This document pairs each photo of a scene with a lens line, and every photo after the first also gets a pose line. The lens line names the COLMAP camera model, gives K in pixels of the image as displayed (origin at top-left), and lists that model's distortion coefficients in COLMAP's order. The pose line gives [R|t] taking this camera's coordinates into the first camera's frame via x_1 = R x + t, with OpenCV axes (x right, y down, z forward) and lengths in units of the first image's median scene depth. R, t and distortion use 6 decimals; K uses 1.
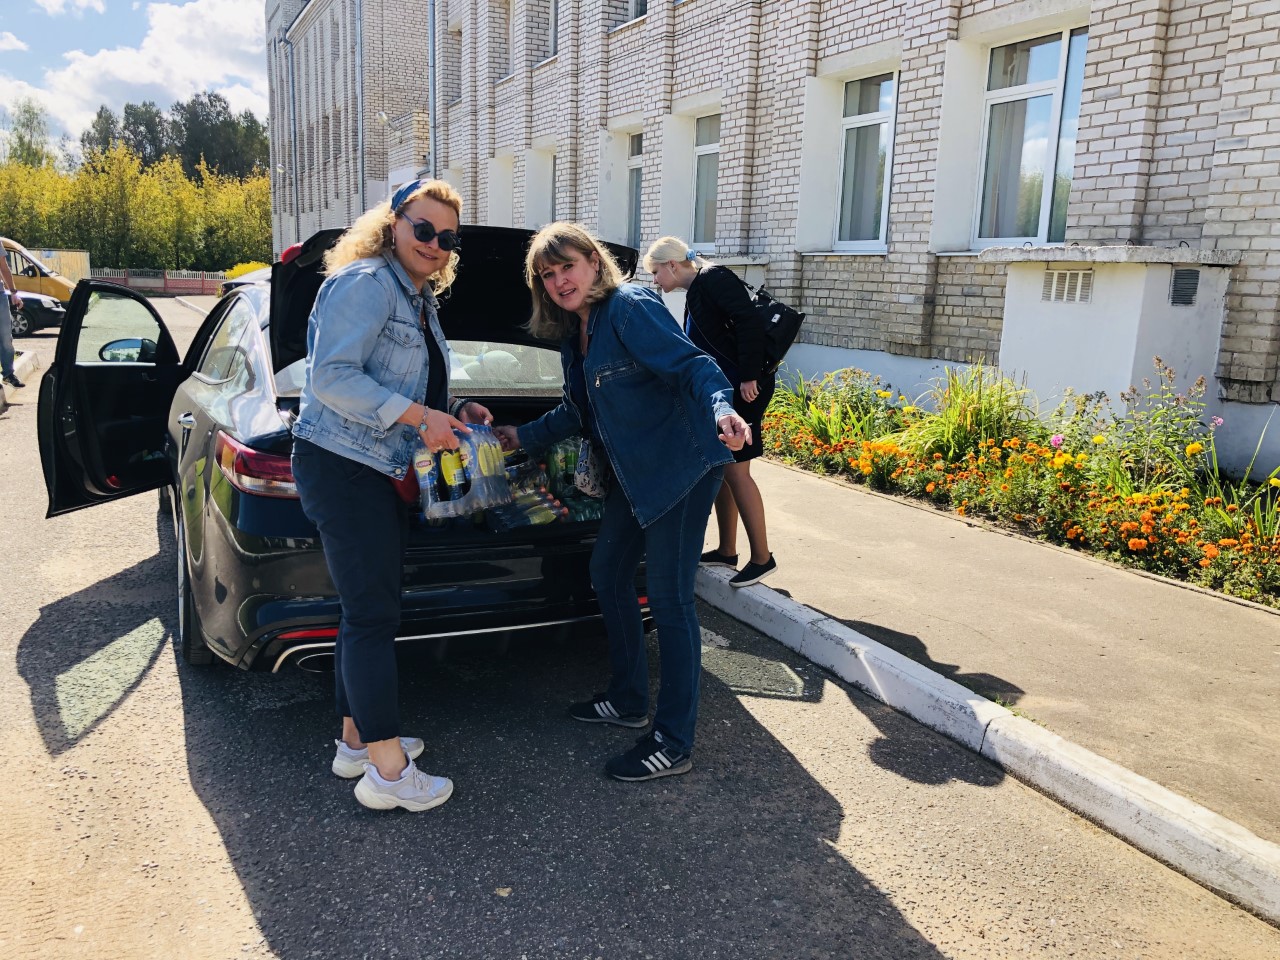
lens RADIAL K [[1078.8, 0, 644.6], [0, 1078.8, 495.4], [0, 0, 1]] dist [0.041796, -0.011296]
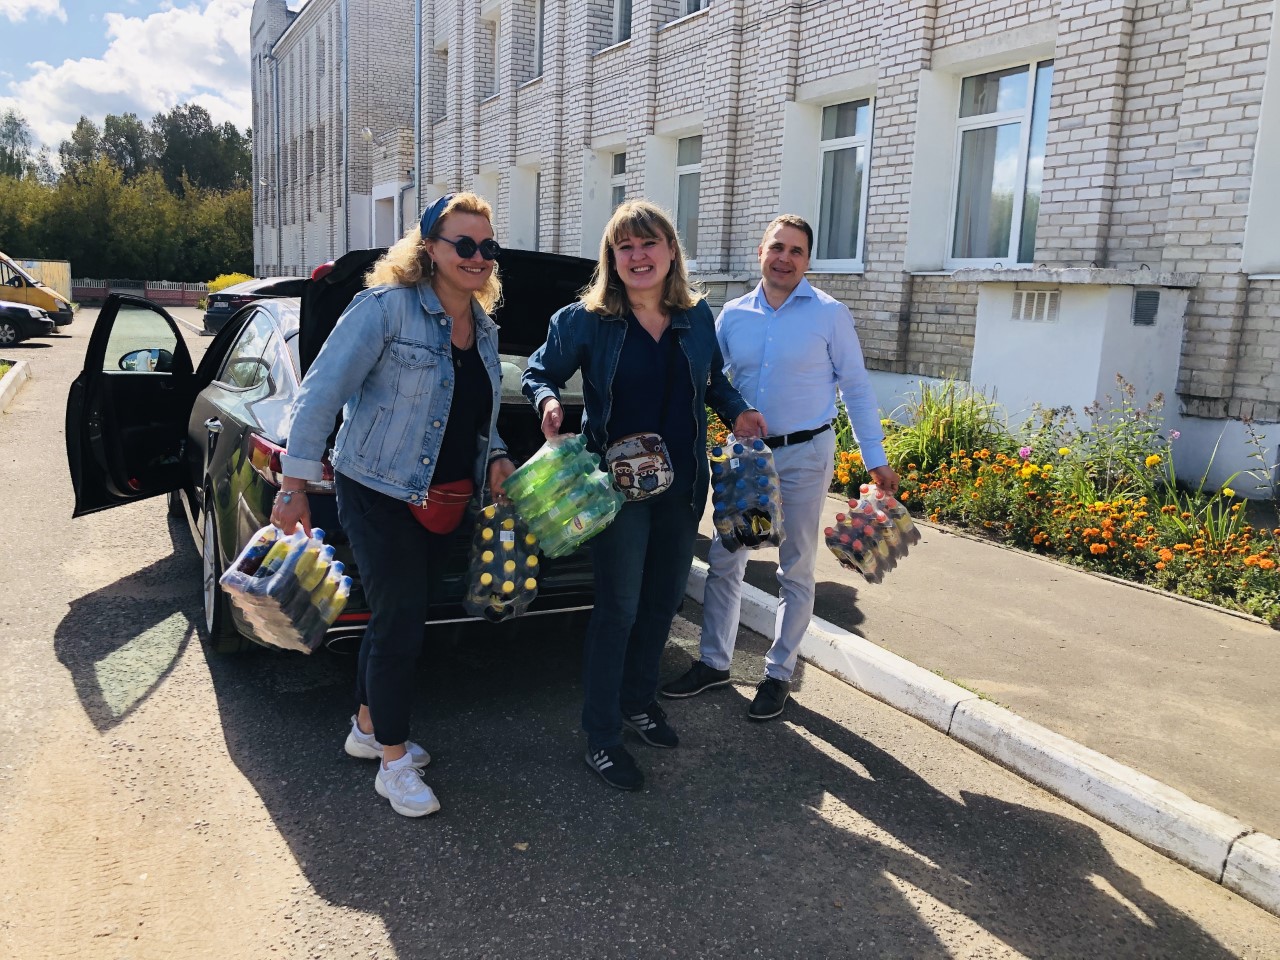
lens RADIAL K [[1083.5, 0, 640.0], [0, 1083.5, 480.0], [0, 0, 1]] dist [0.048713, -0.014246]
pose [[0.999845, 0.004785, 0.016923, -0.008318], [-0.004328, 0.999627, -0.026963, 0.005201], [-0.017046, 0.026885, 0.999493, -0.038328]]
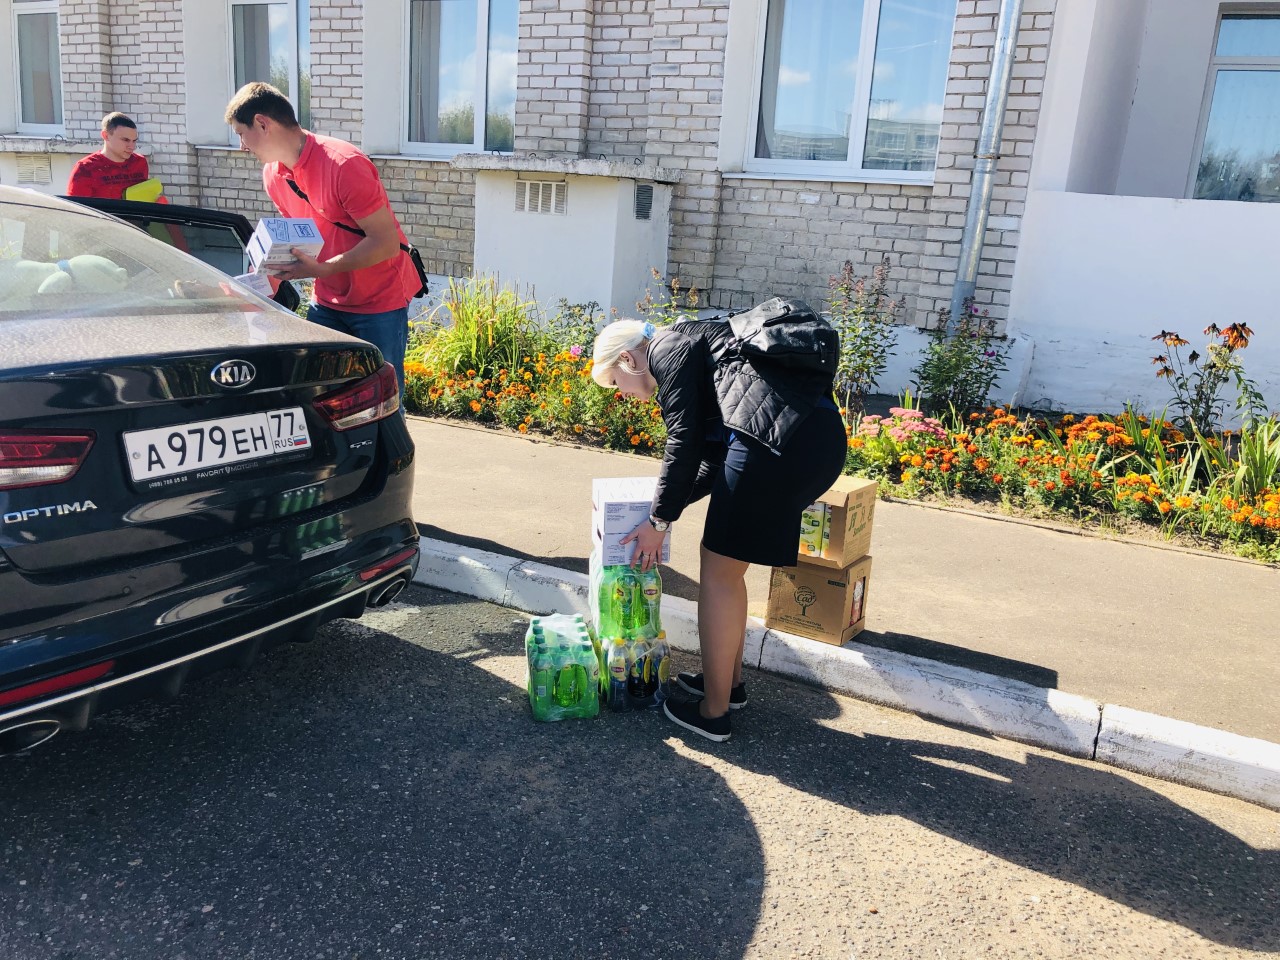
lens RADIAL K [[1098.1, 0, 652.8], [0, 1098.1, 483.6], [0, 0, 1]] dist [0.008161, 0.016539]
pose [[0.815867, -0.118294, 0.566010, -0.129806], [0.078132, 0.992426, 0.094792, -0.015066], [-0.572937, -0.033114, 0.818930, 0.086508]]
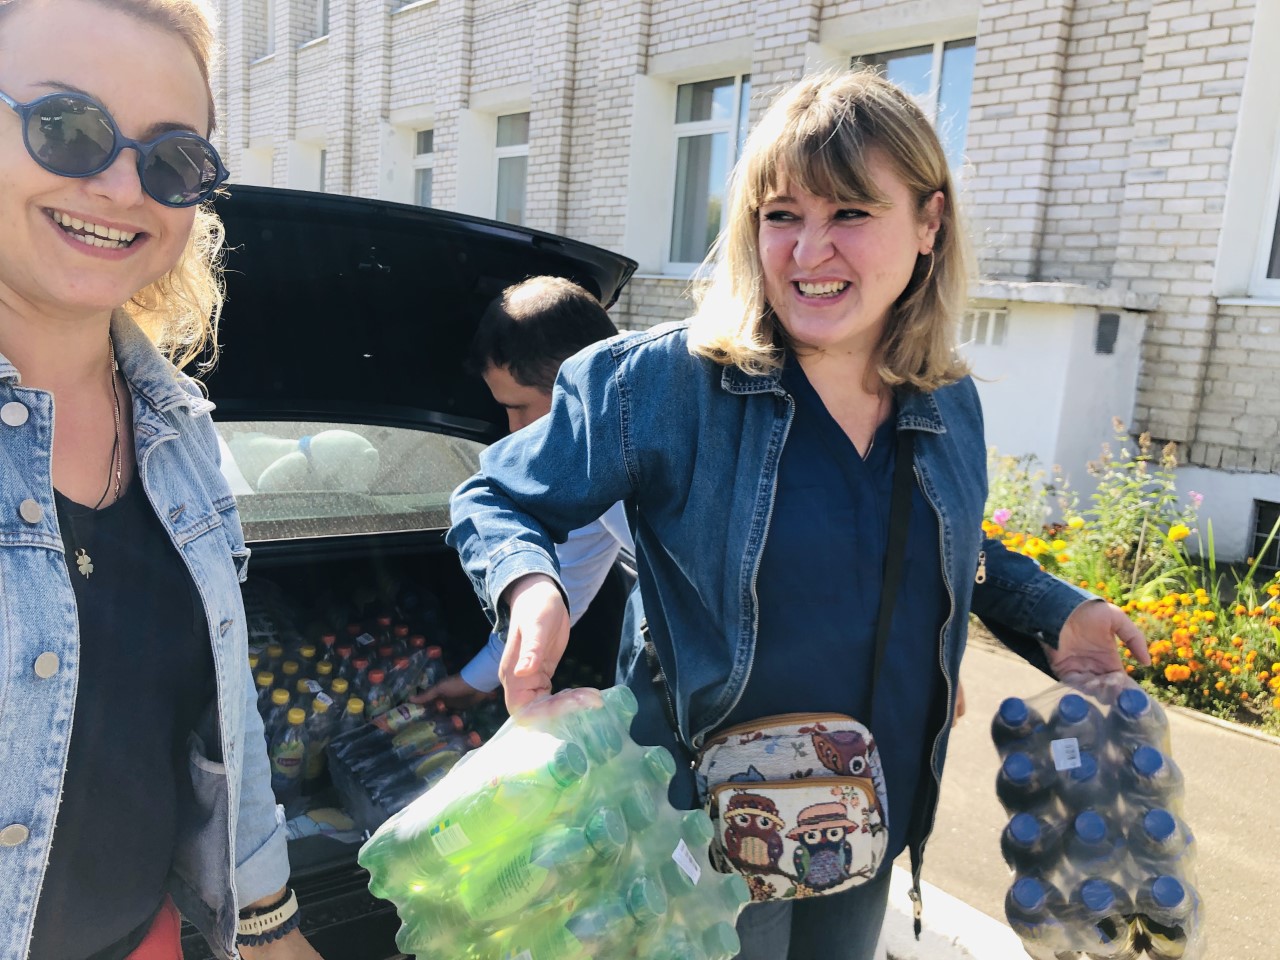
lens RADIAL K [[1098.1, 0, 652.8], [0, 1098.1, 483.6], [0, 0, 1]] dist [0.008161, 0.016539]
pose [[0.974990, -0.000902, 0.222248, -0.050287], [0.007294, 0.999583, -0.027941, -0.043693], [-0.222130, 0.028863, 0.974590, 0.201318]]
